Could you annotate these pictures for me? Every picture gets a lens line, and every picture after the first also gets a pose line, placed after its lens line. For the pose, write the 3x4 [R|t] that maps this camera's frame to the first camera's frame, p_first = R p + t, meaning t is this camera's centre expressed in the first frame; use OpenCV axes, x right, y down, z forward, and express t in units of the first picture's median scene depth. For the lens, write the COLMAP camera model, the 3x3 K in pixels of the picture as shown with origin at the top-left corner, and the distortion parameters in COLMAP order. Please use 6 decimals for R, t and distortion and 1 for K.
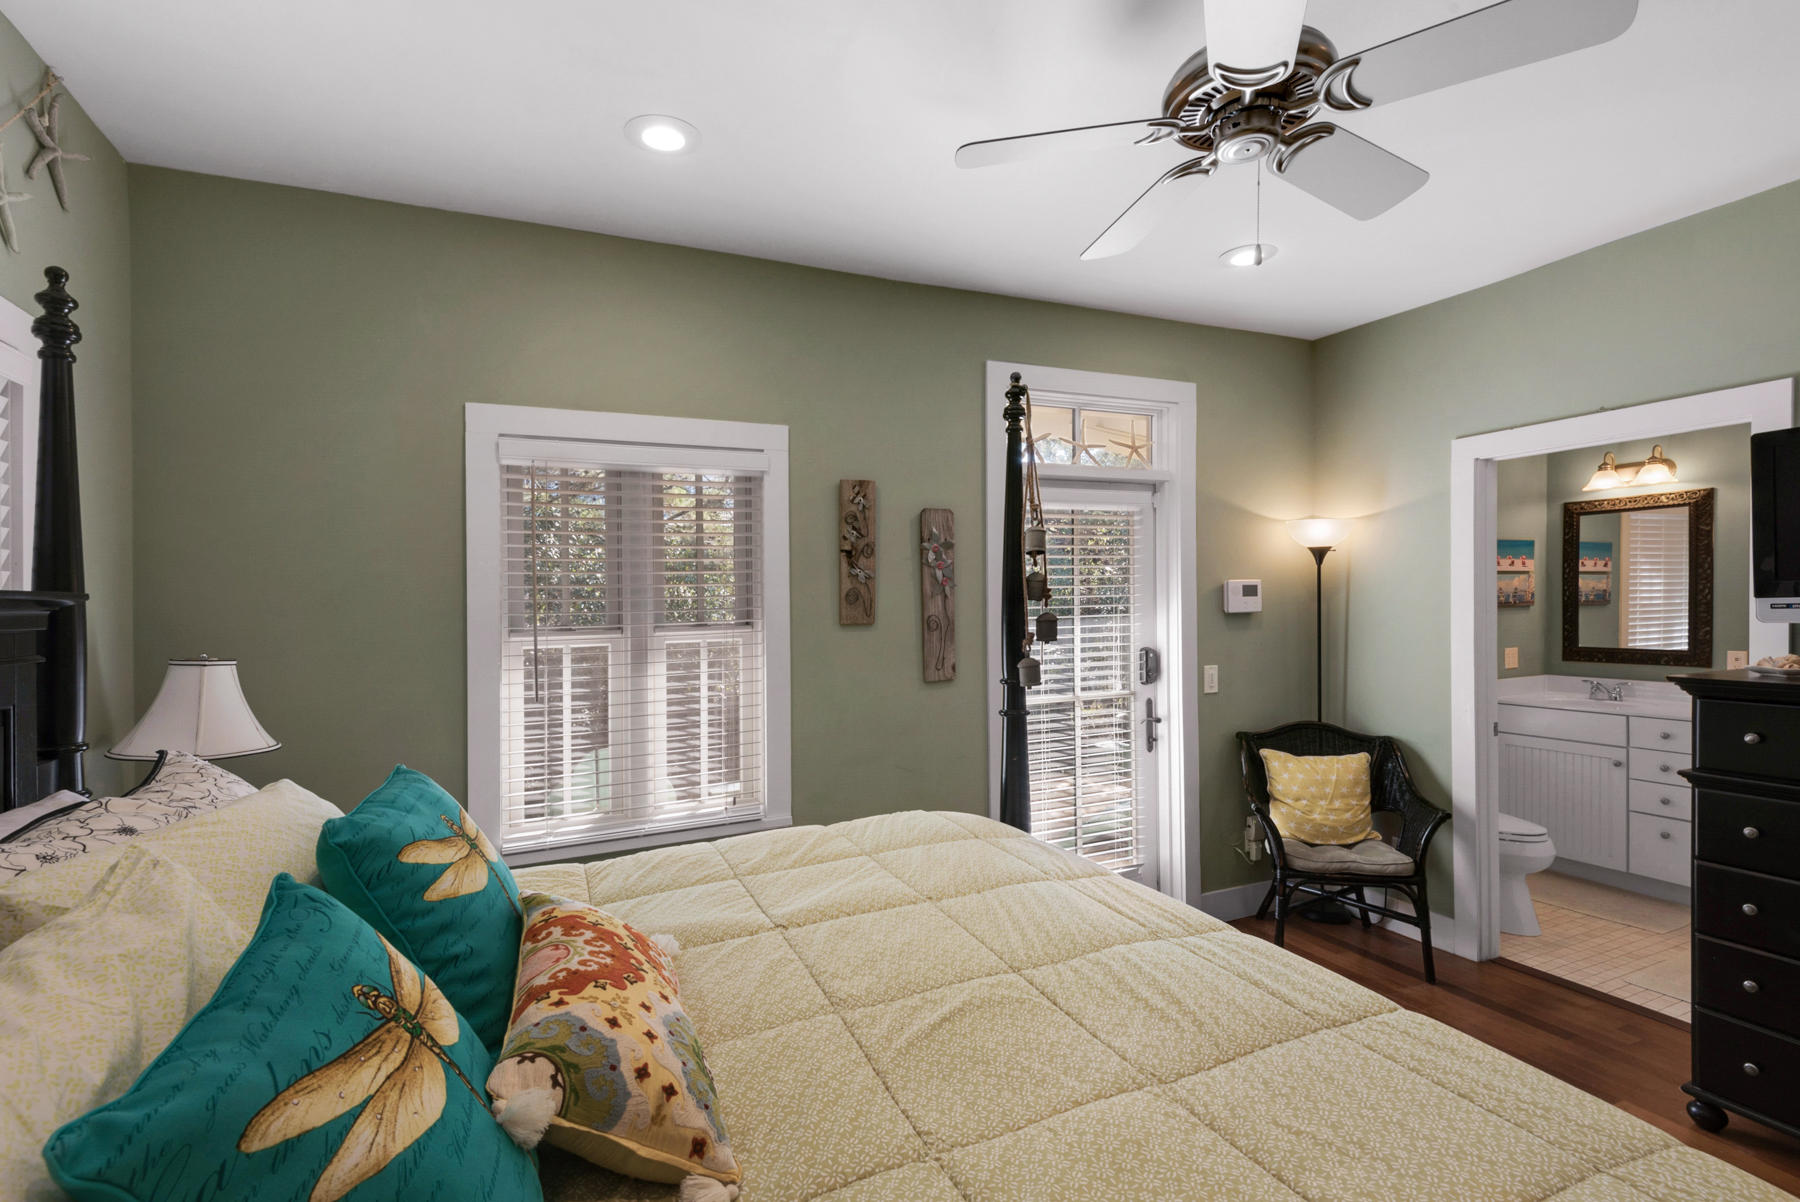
lens RADIAL K [[812.1, 0, 927.4], [0, 812.1, 623.1], [0, 0, 1]] dist [0.015617, -0.006201]
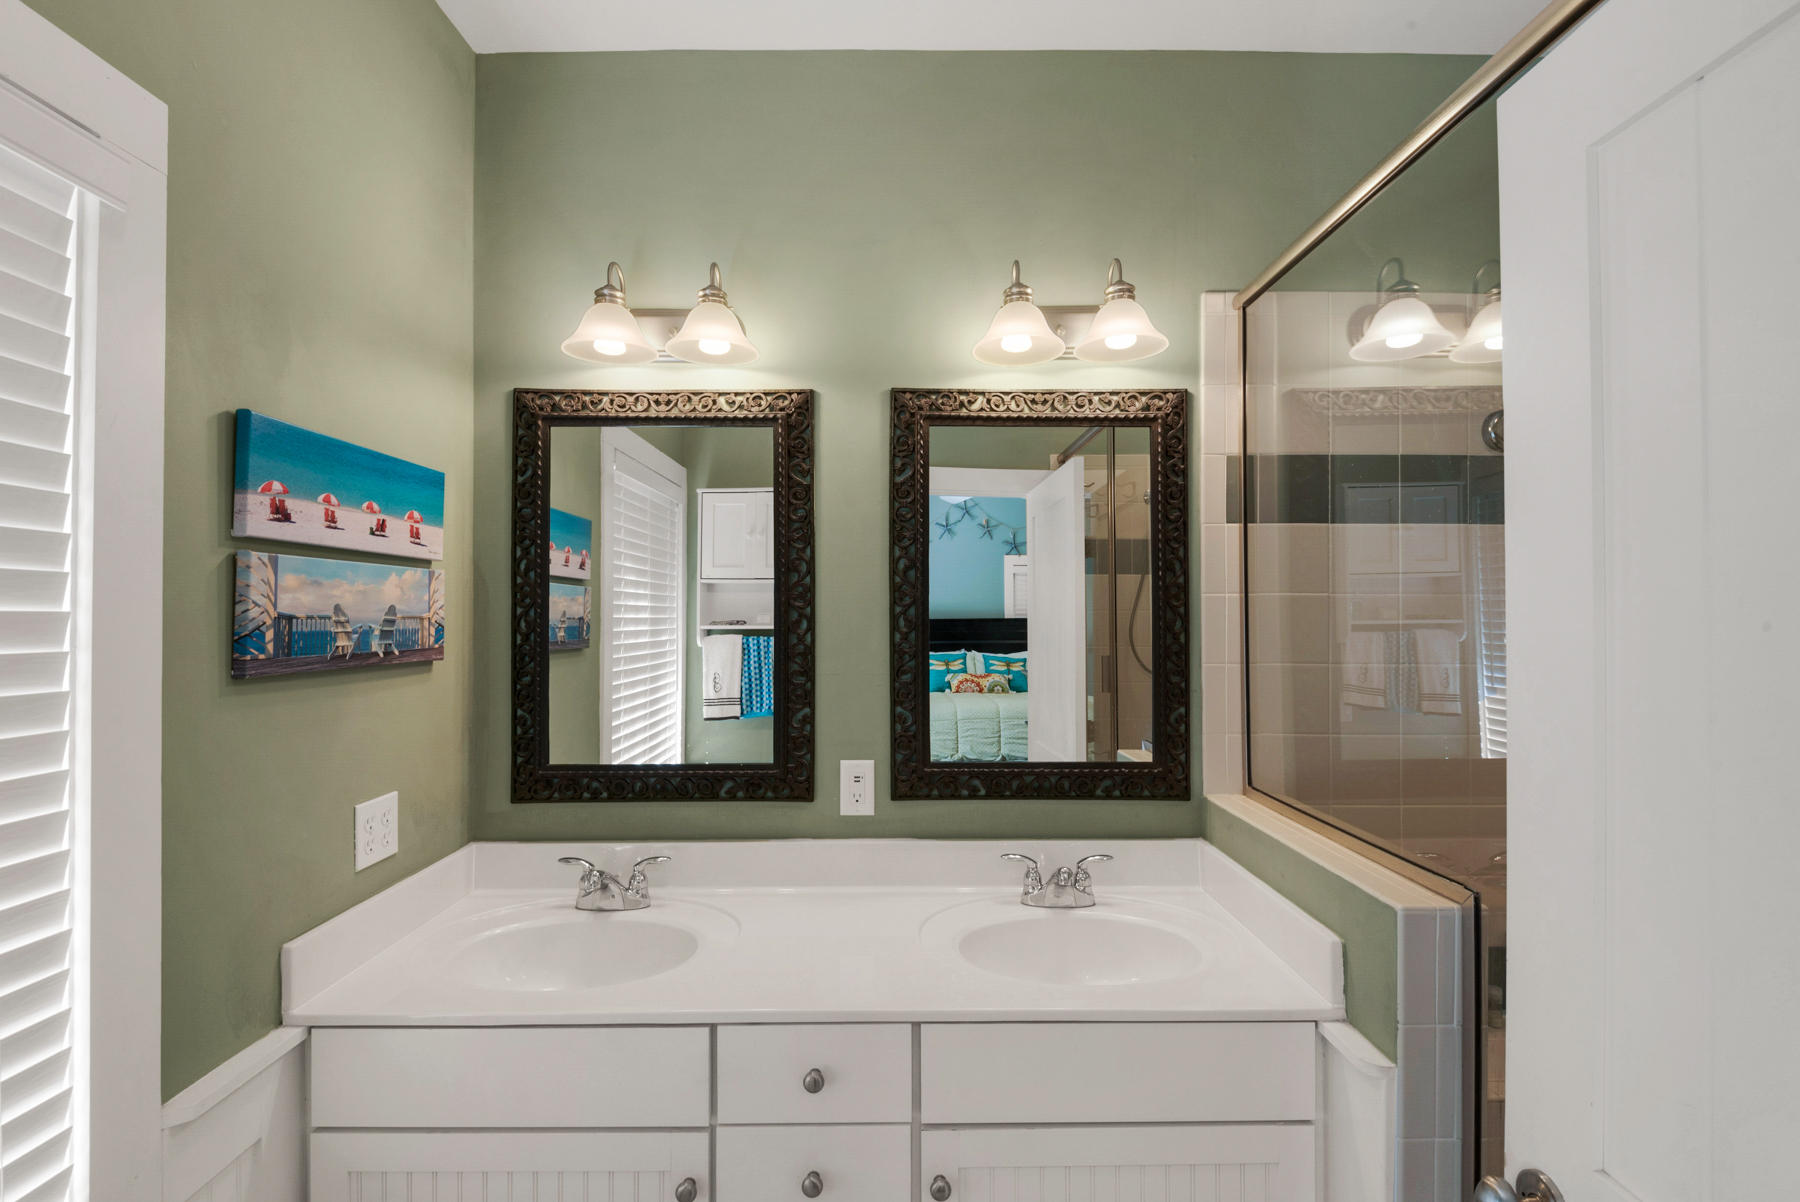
lens RADIAL K [[879.8, 0, 919.1], [0, 879.8, 613.3], [0, 0, 1]] dist [0.005165, -0.003076]
pose [[0.429670, 0.019621, 0.902773, 0.495652], [0.017685, 0.999389, -0.030138, -0.026897], [-0.902813, 0.028915, 0.429060, 0.663475]]
